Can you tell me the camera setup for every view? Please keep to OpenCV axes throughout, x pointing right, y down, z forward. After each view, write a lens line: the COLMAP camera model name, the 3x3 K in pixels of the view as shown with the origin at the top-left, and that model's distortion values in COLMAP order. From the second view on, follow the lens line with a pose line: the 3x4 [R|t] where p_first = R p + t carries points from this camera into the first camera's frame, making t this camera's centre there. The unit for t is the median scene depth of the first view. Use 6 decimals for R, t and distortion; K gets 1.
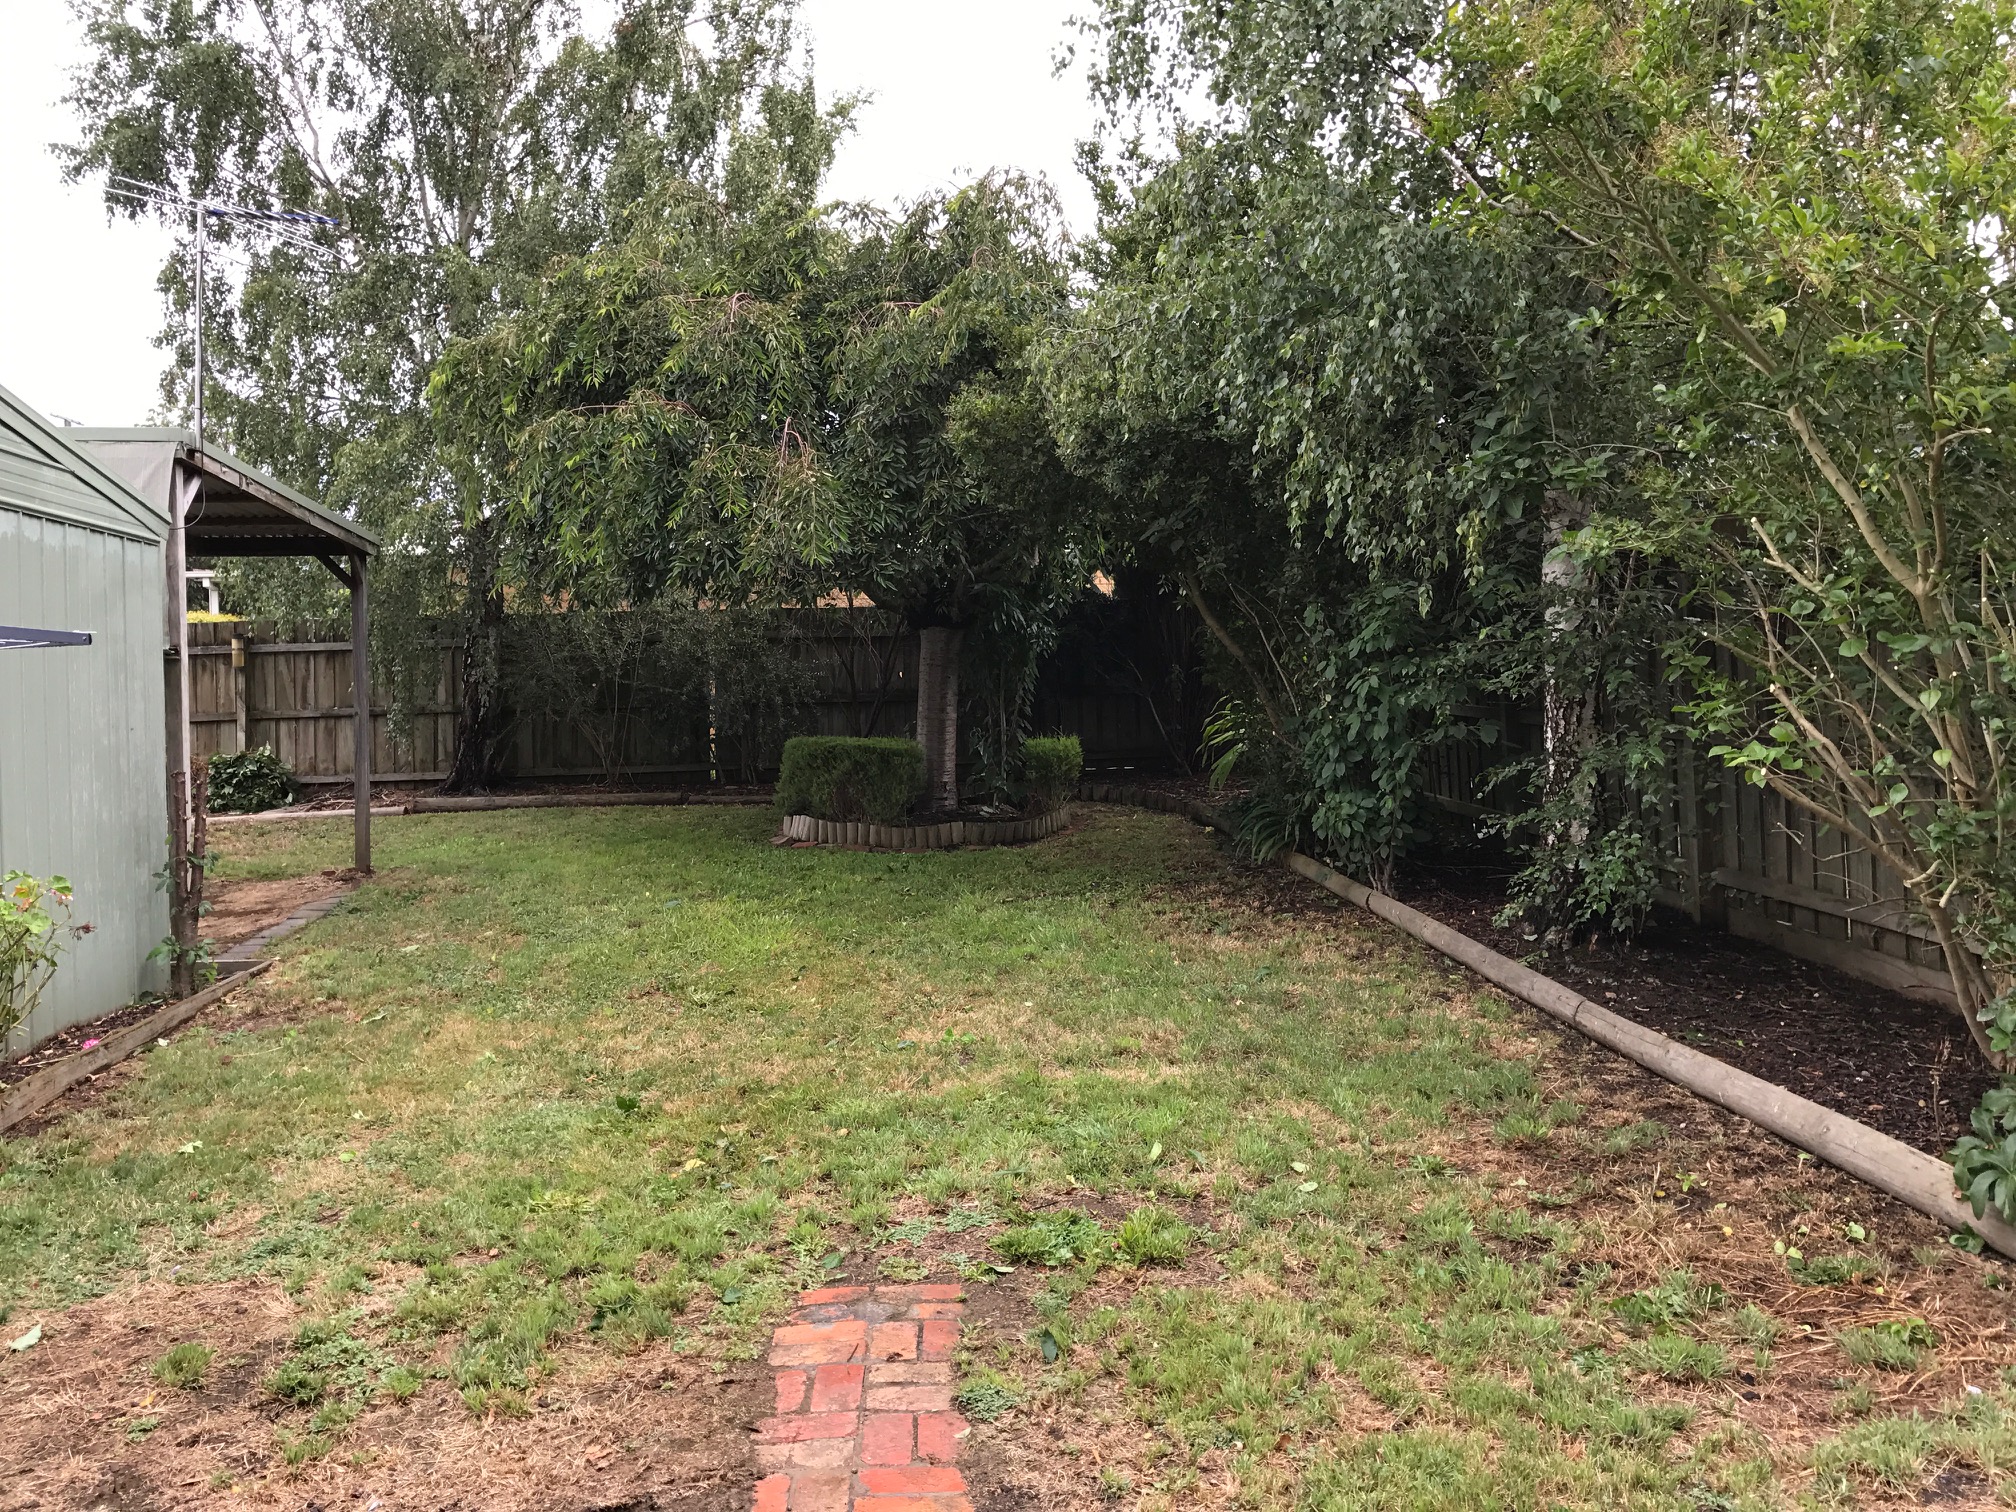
lens RADIAL K [[1636.2, 0, 982.5], [0, 1636.2, 744.9], [0, 0, 1]] dist [0.007499, -0.015052]
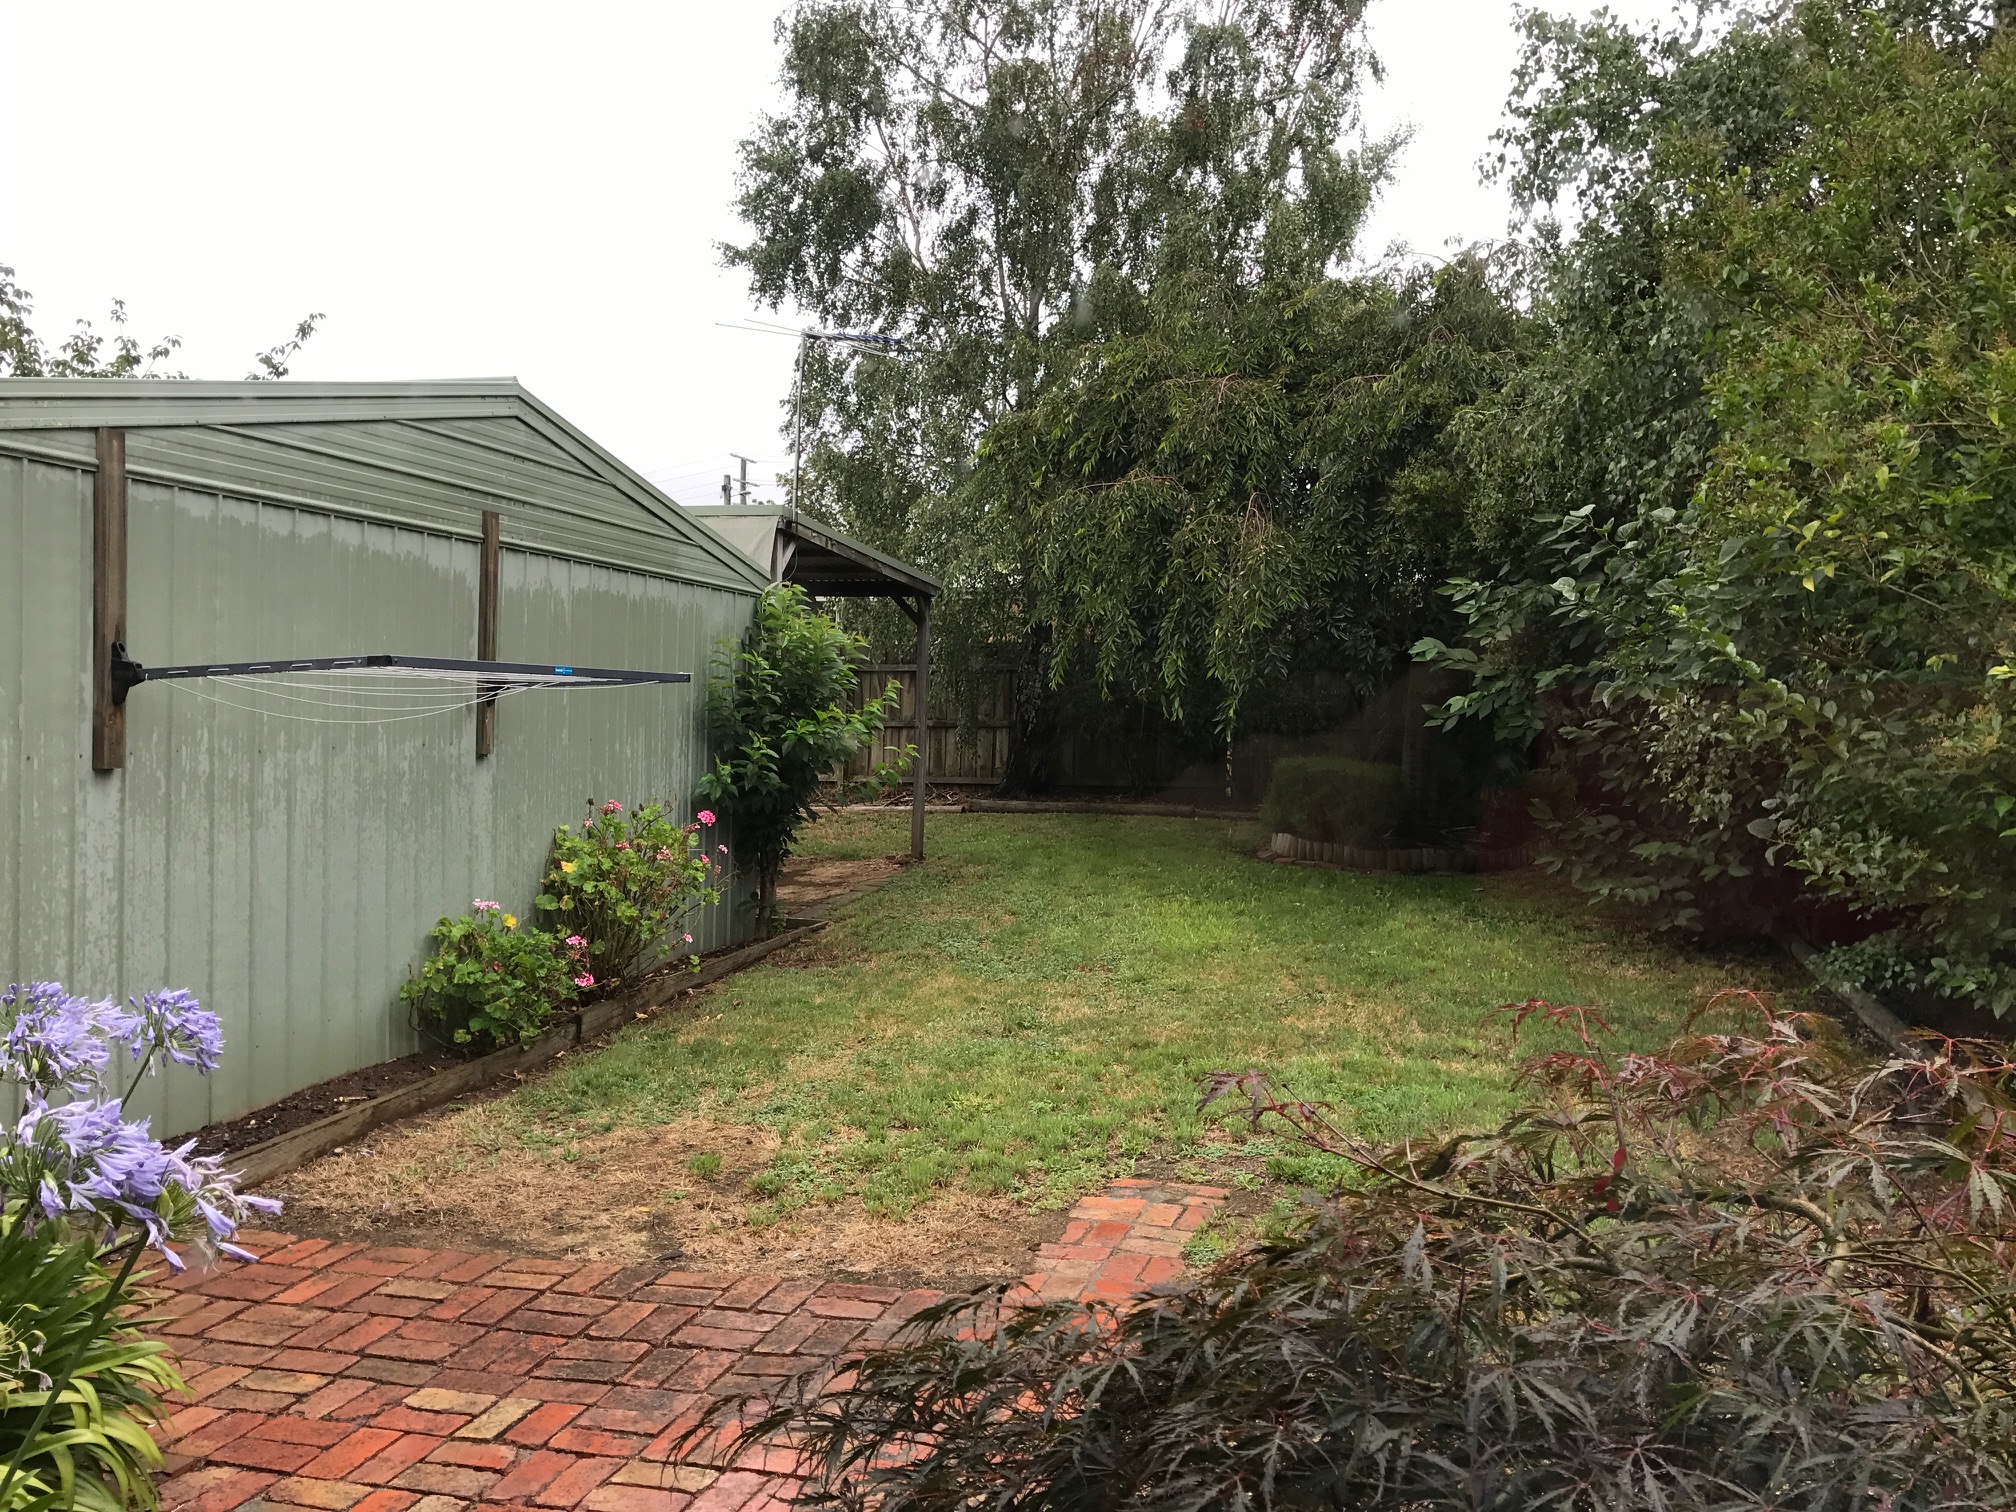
lens RADIAL K [[1636.2, 0, 982.5], [0, 1636.2, 744.9], [0, 0, 1]] dist [0.007499, -0.015052]
pose [[0.934568, 0.037868, -0.353764, 0.106035], [-0.040799, 0.999167, -0.000828, -0.008083], [0.353438, 0.015207, 0.935334, -0.130053]]
